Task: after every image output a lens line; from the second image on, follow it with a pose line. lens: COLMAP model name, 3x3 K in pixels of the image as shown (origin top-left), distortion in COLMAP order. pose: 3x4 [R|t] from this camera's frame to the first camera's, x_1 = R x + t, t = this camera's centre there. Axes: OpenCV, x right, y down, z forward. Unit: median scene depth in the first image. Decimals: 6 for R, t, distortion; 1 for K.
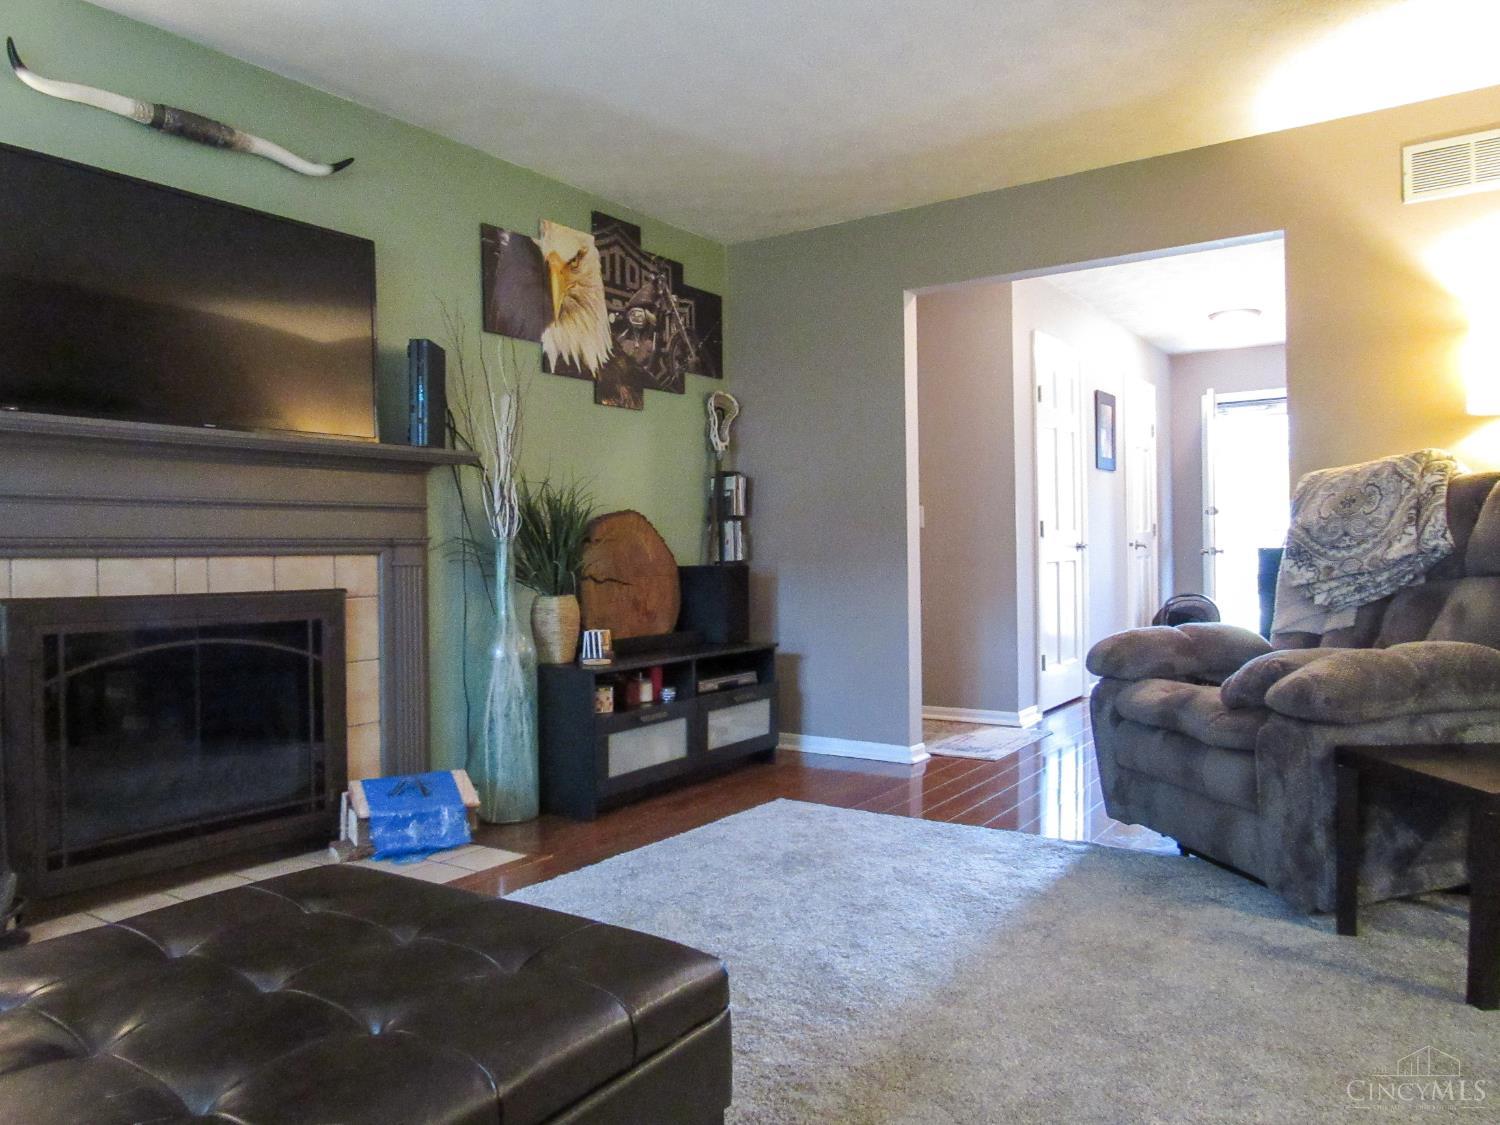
lens RADIAL K [[1071.6, 0, 750.0], [0, 1071.6, 562.5], [0, 0, 1]] dist [-0.003126, -0.000931]
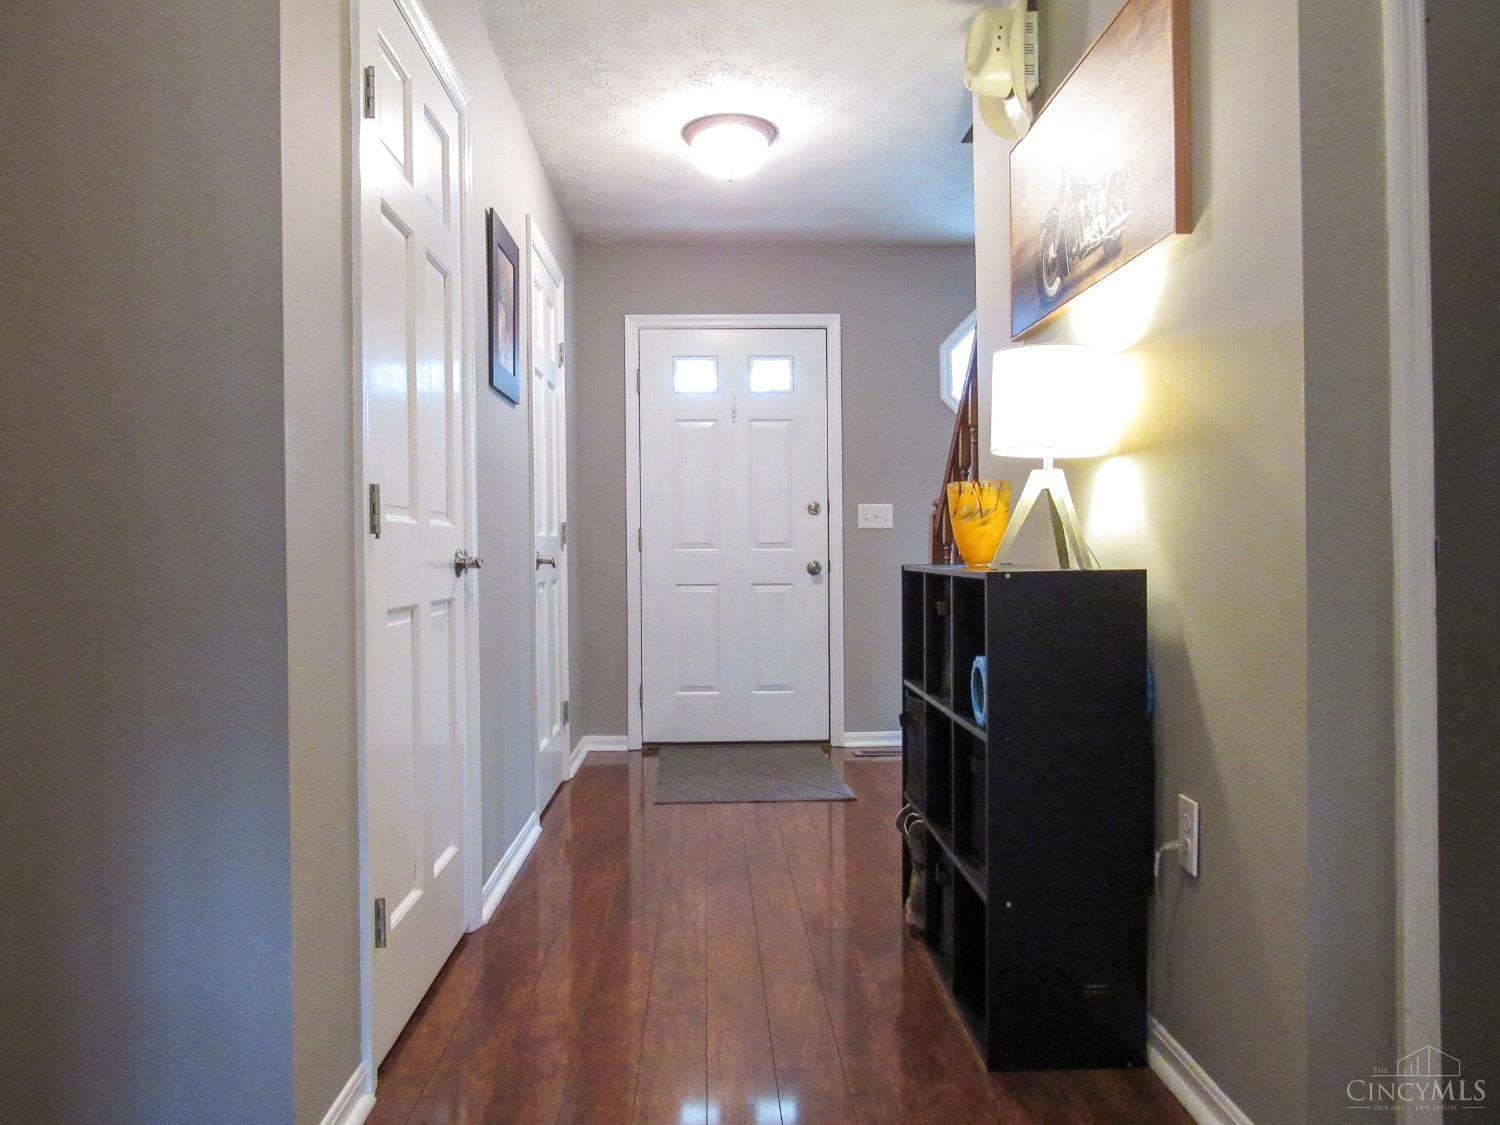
lens RADIAL K [[1054.3, 0, 750.0], [0, 1054.3, 562.5], [0, 0, 1]] dist [-0.001092, -0.000181]
pose [[0.800778, 0.014778, 0.598779, 0.145310], [-0.007105, 0.999860, -0.015174, -0.008991], [-0.598919, 0.007897, 0.800770, 0.568728]]
